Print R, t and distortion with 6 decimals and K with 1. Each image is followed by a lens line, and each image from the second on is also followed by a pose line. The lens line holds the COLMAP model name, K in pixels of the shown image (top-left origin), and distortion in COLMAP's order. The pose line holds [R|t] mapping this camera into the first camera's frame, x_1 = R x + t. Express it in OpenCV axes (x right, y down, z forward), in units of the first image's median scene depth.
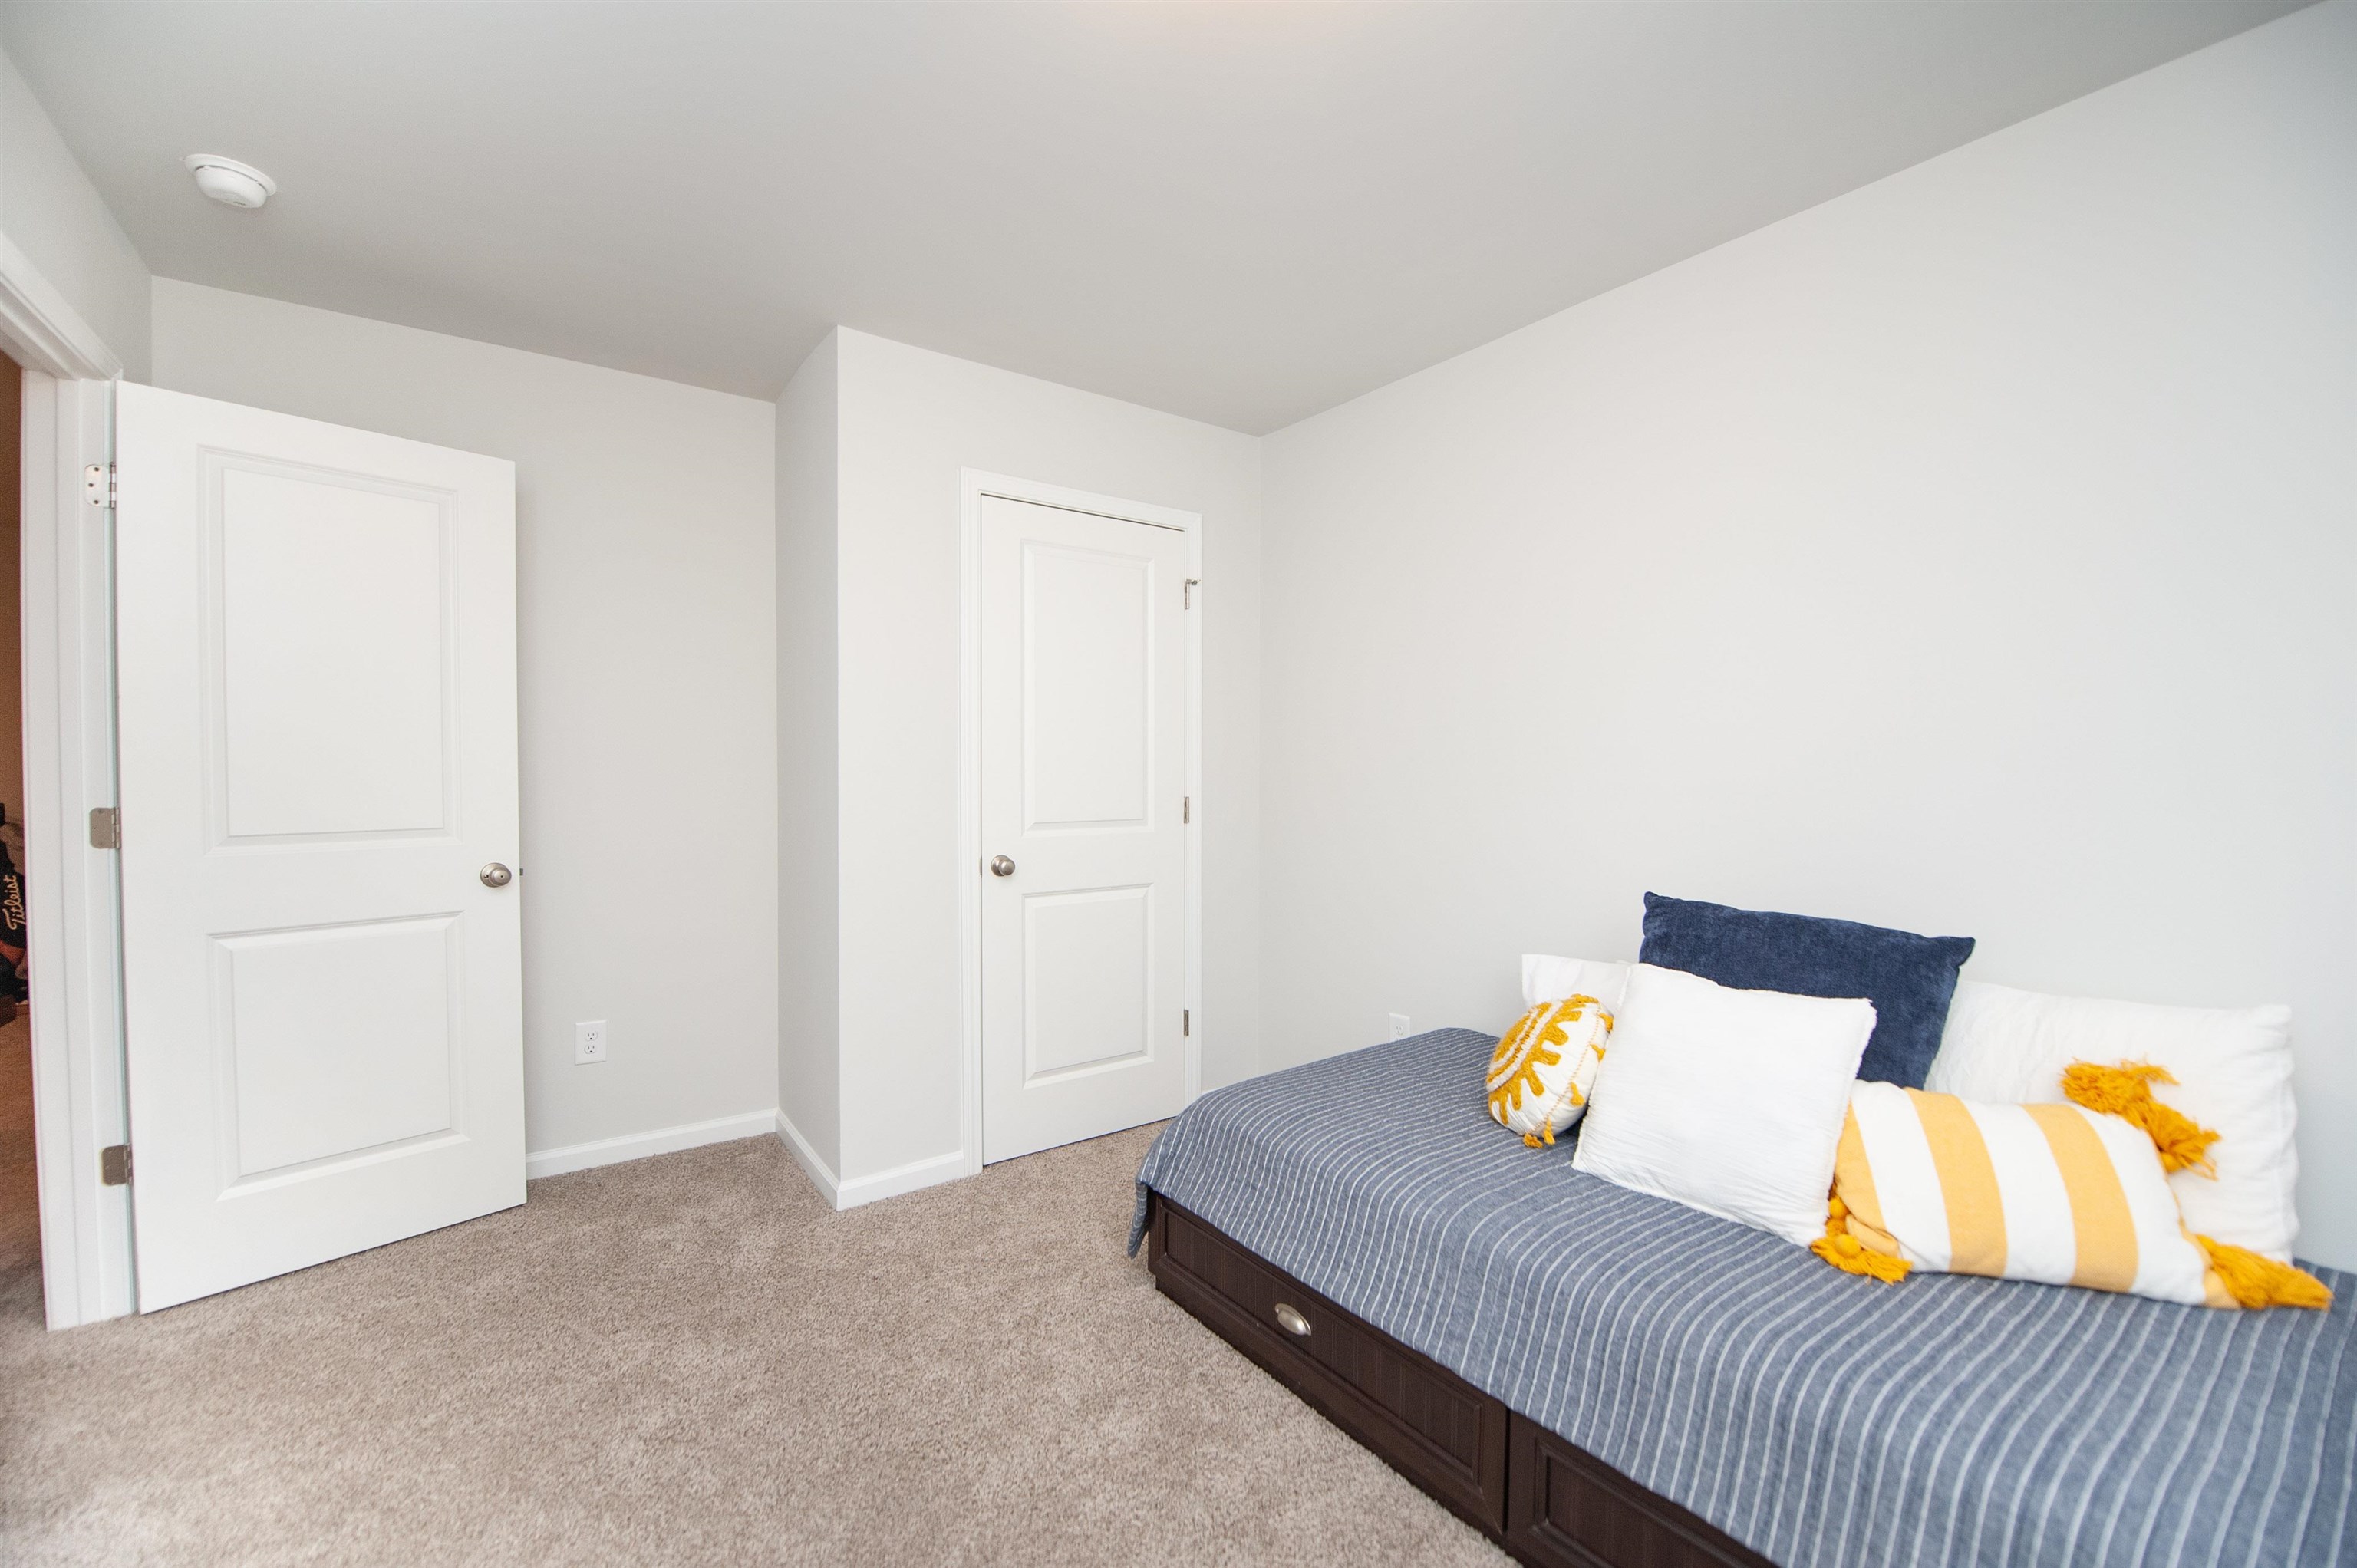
lens RADIAL K [[951.3, 0, 1178.5], [0, 951.3, 784.0], [0, 0, 1]] dist [0.000853, -0.000008]
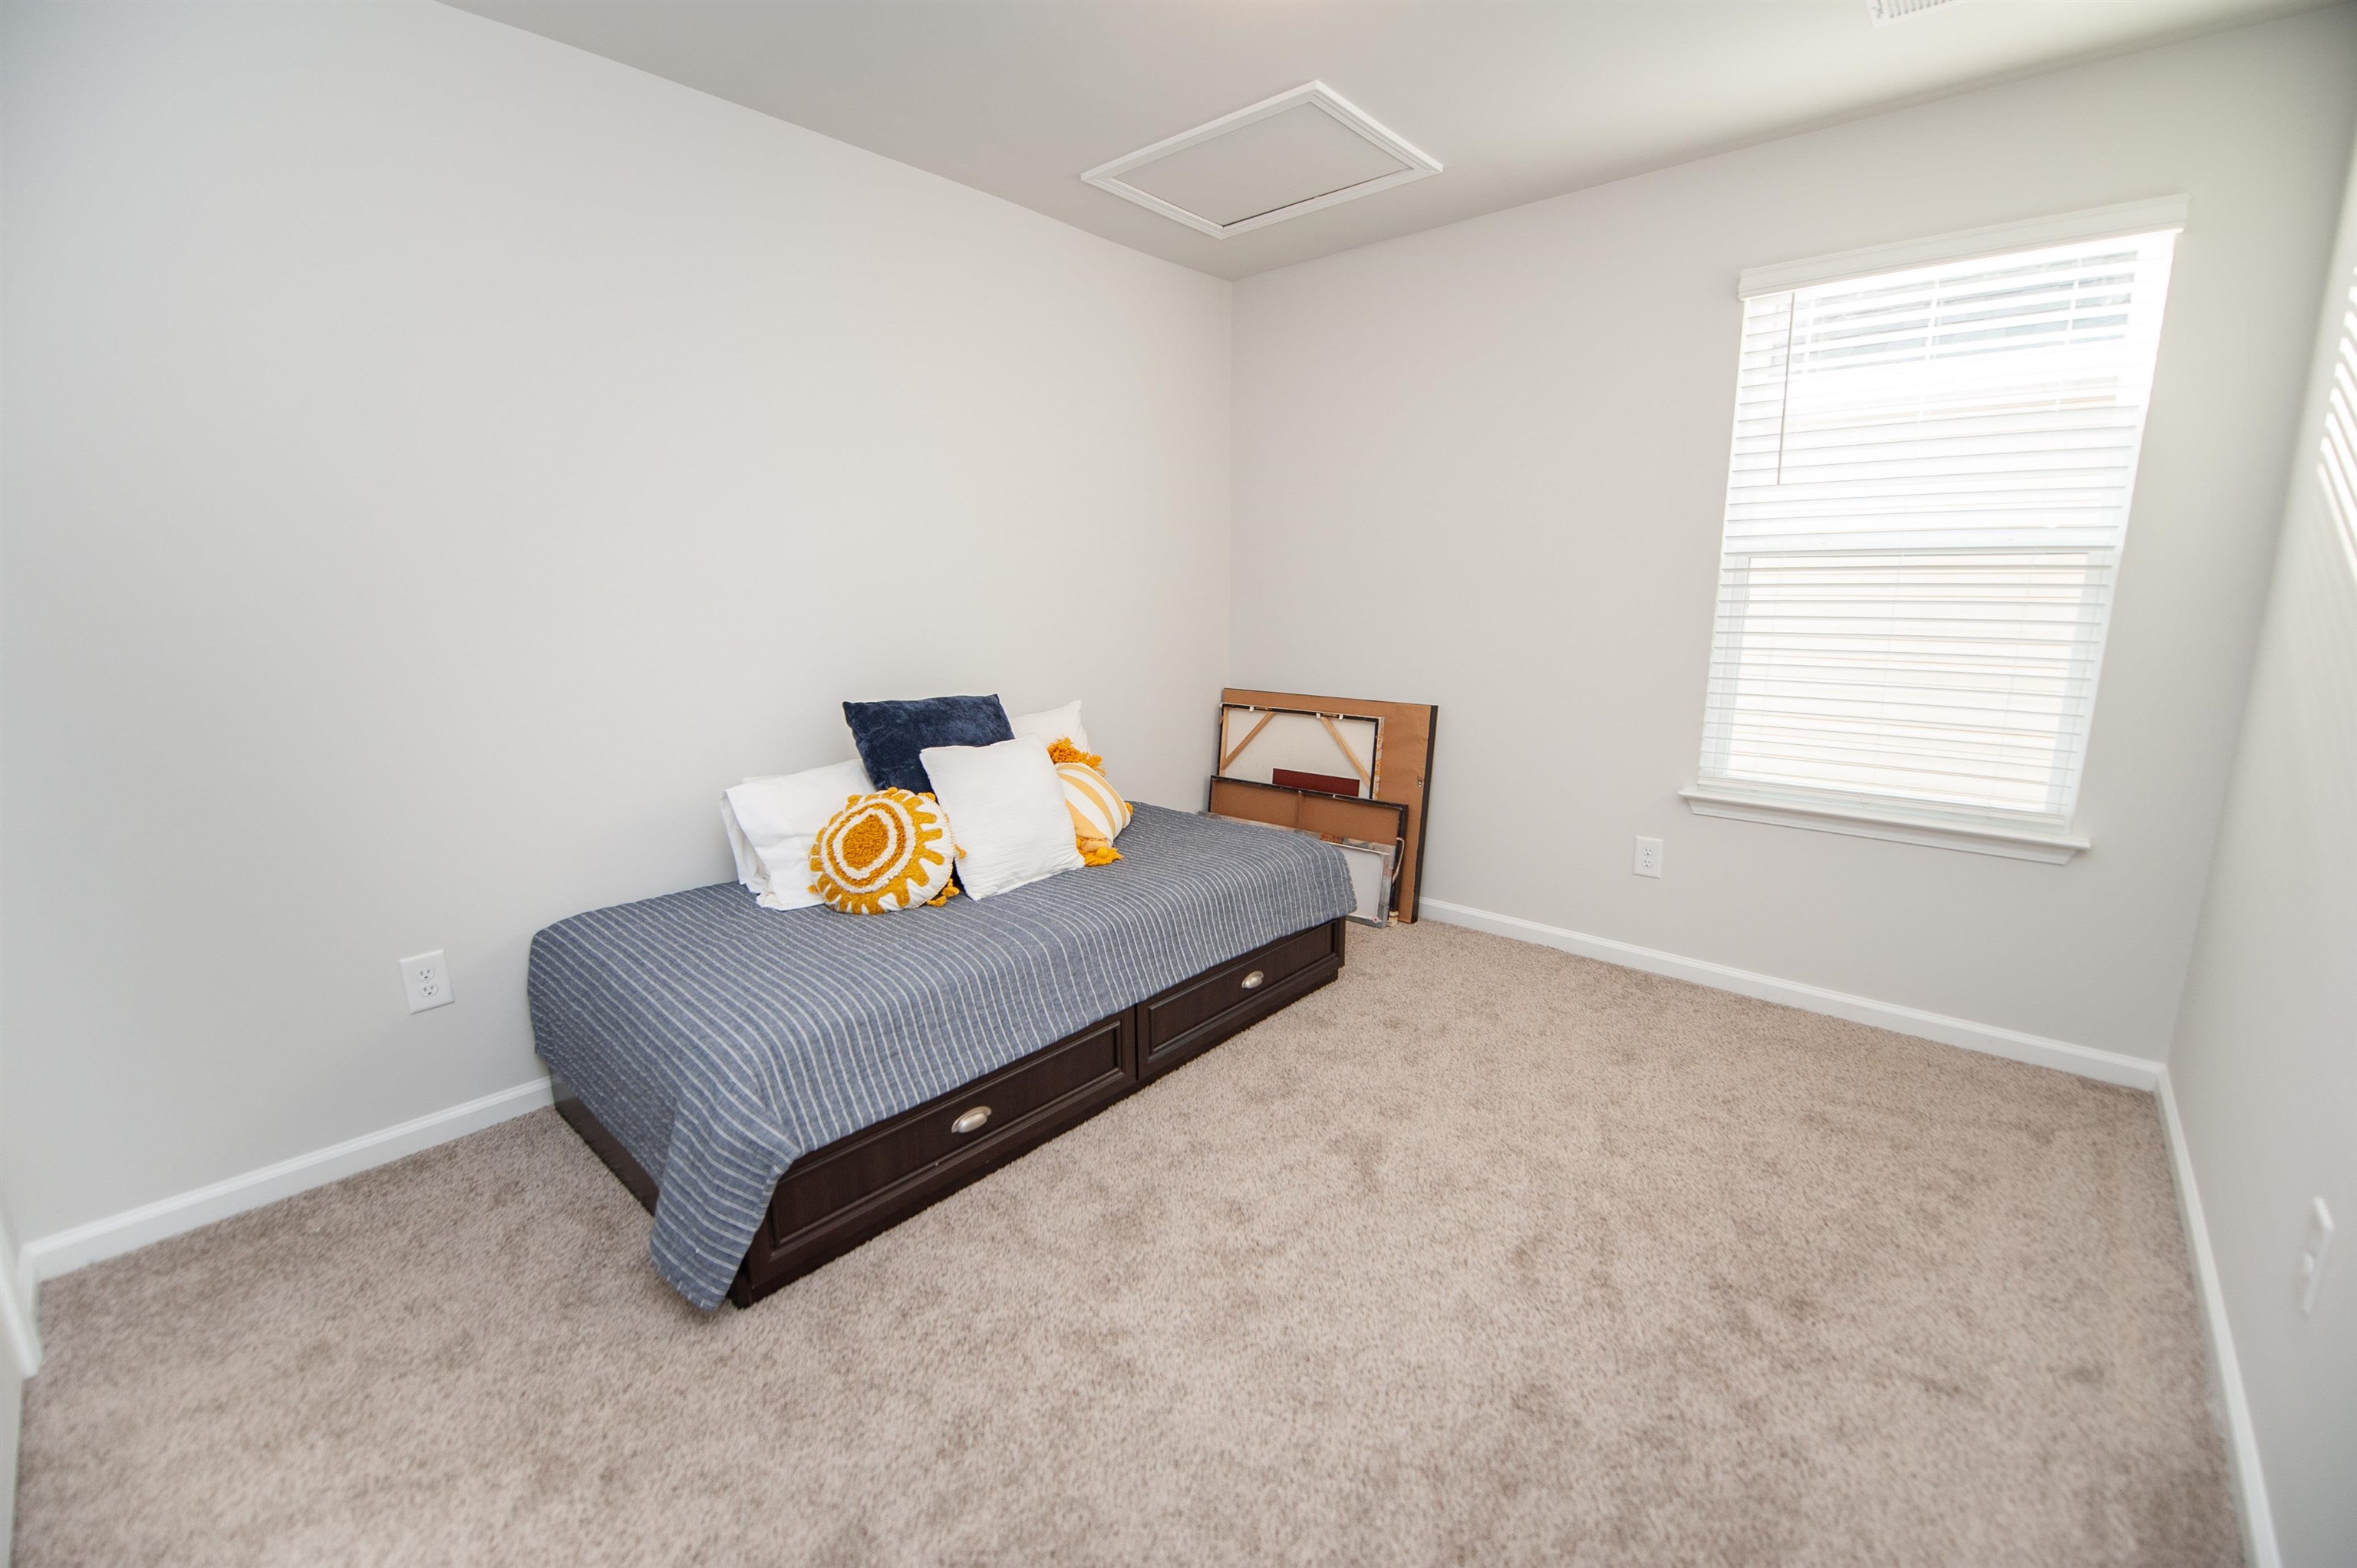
lens RADIAL K [[936.0, 0, 1178.5], [0, 936.0, 784.0], [0, 0, 1]] dist [-0.014518, -0.003635]
pose [[-0.188717, -0.200326, 0.961382, -0.894716], [0.020600, 0.977950, 0.207822, -0.026576], [-0.981815, 0.059024, -0.180429, 0.965549]]
